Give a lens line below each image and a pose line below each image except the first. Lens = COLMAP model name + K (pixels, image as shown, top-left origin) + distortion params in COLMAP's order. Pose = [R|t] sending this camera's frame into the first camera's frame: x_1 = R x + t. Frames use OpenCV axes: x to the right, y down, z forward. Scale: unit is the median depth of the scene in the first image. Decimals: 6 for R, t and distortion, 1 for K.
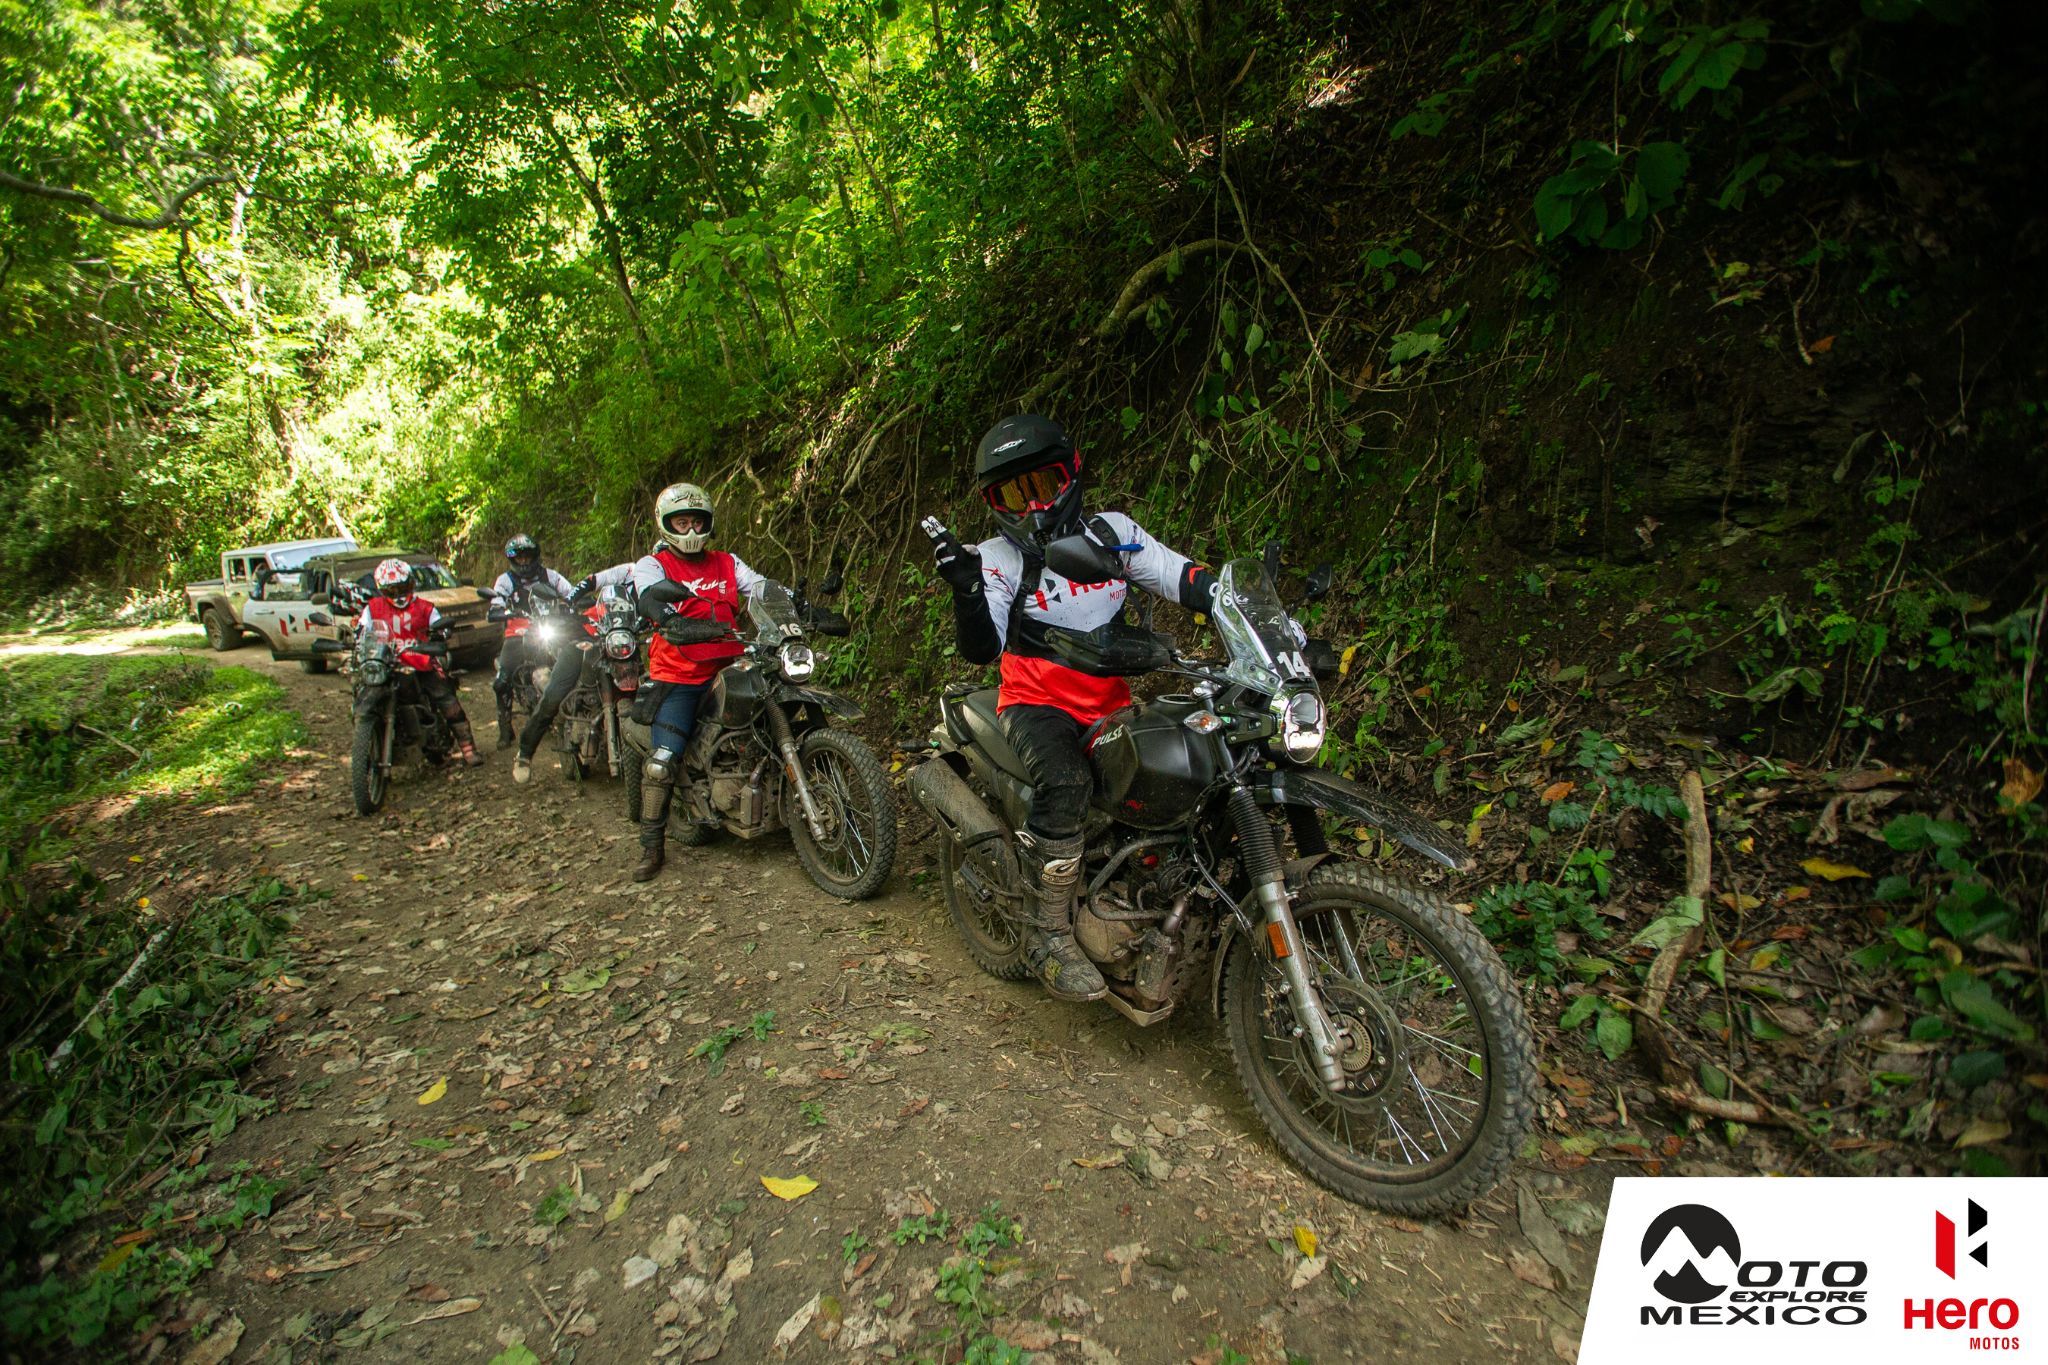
lens RADIAL K [[1031.9, 0, 1022.5], [0, 1031.9, 687.0], [0, 0, 1]] dist [-0.050749, 0.030565]
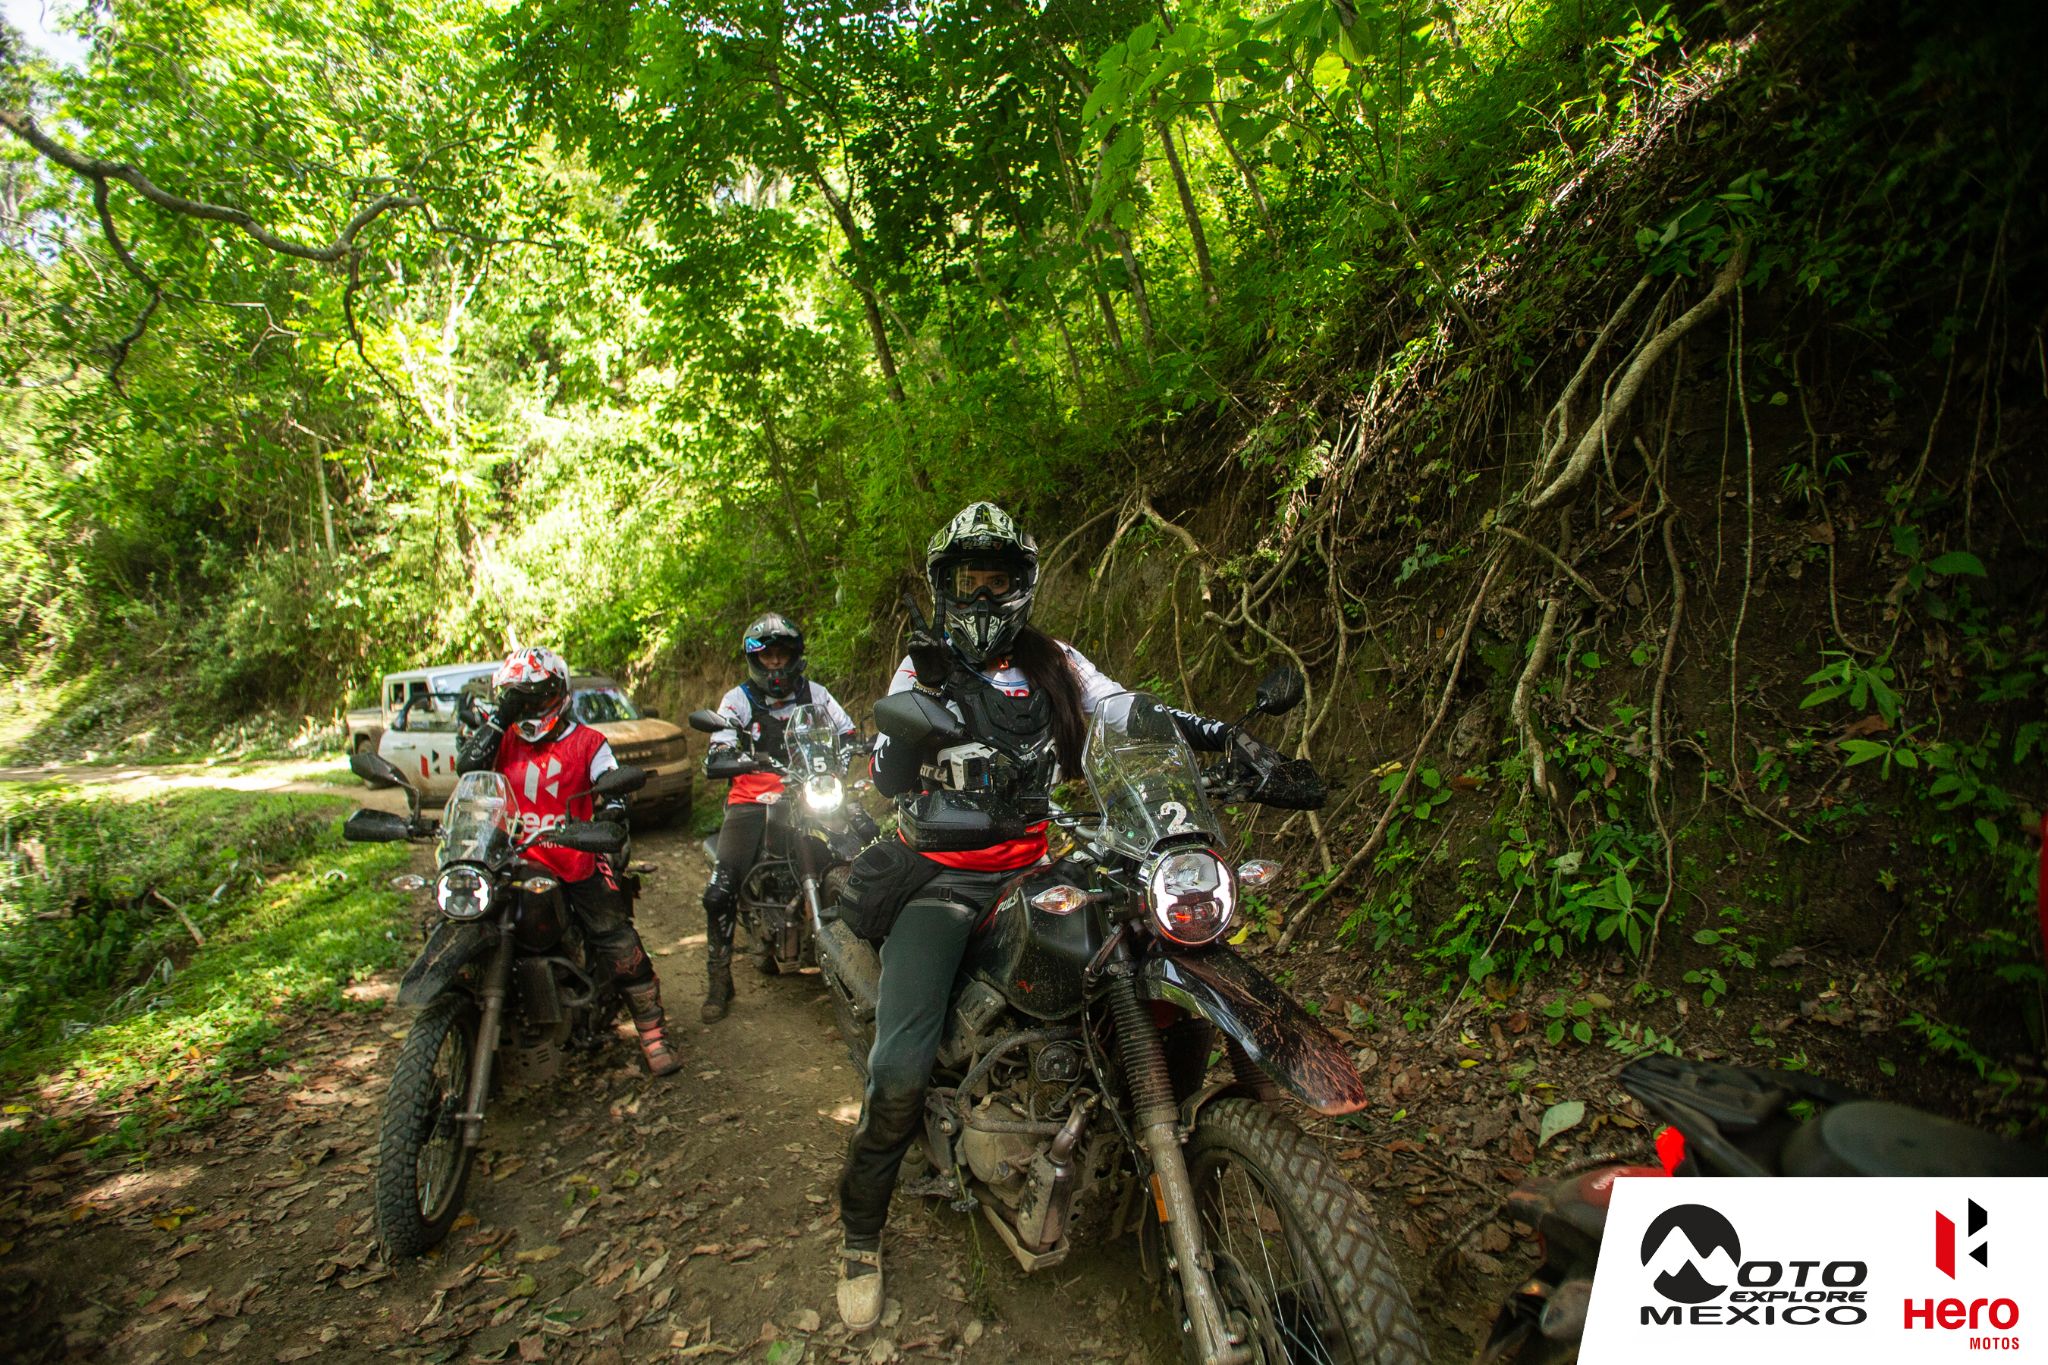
lens RADIAL K [[1031.9, 0, 1007.6], [0, 1031.9, 681.9], [0, 0, 1]] dist [-0.050749, 0.030565]
pose [[0.988403, 0.007273, -0.151682, -0.148837], [-0.029395, 0.989124, -0.144116, -0.020693], [0.148984, 0.146903, 0.977867, 0.256905]]
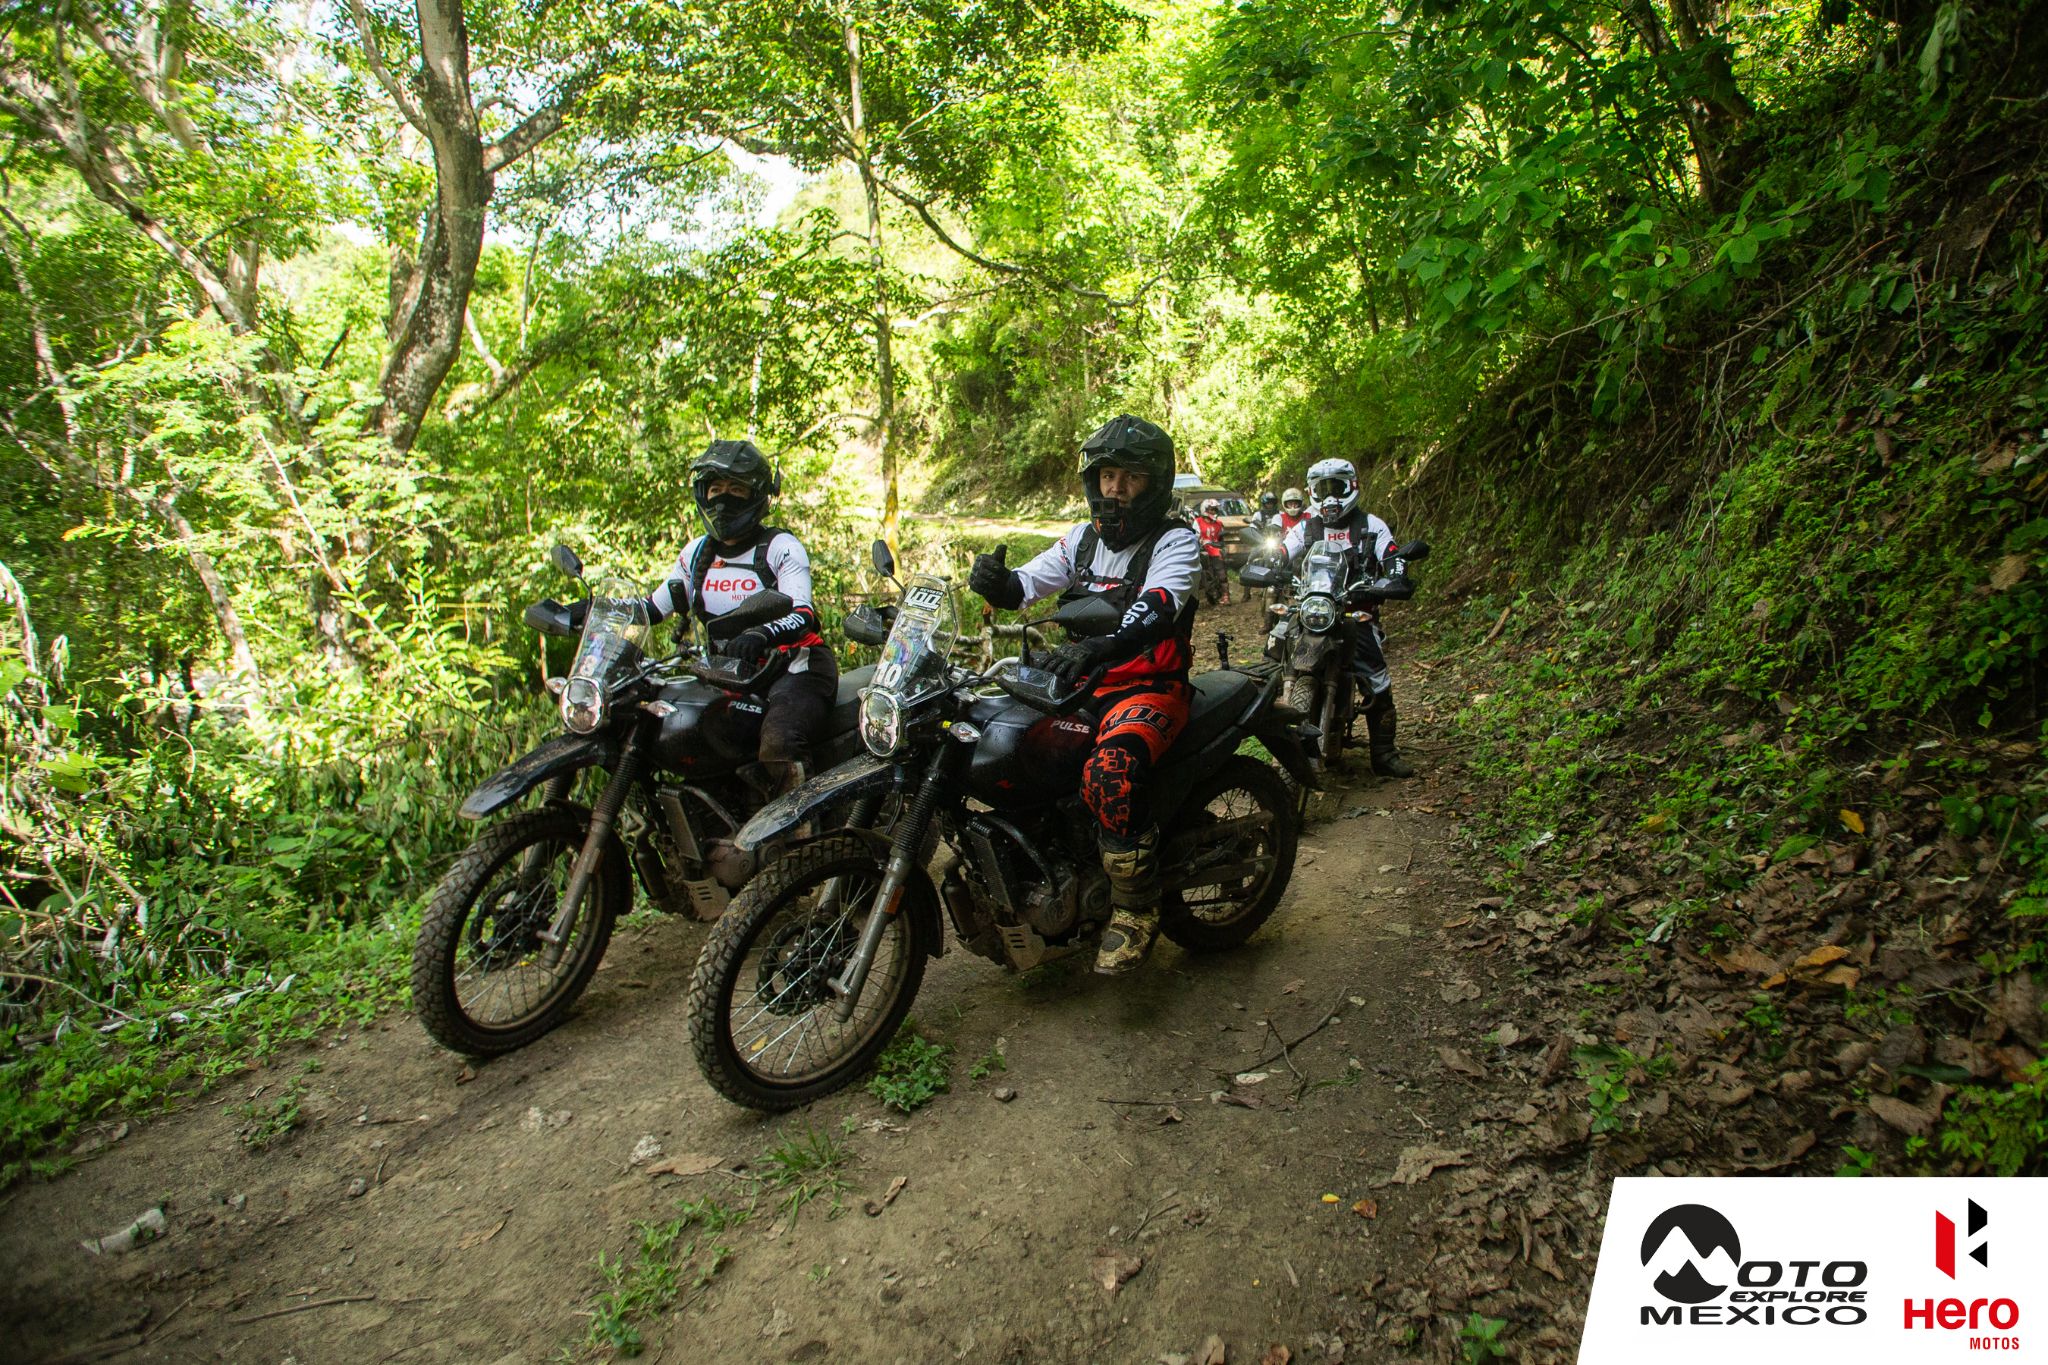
lens RADIAL K [[1161.3, 0, 1125.1], [0, 1161.3, 612.5], [0, 0, 1]] dist [-0.040909, 0.016325]
pose [[0.794816, 0.134037, -0.591864, 0.318428], [-0.151020, 0.988307, 0.021012, 0.035438], [0.587759, 0.072682, 0.805764, -0.464022]]
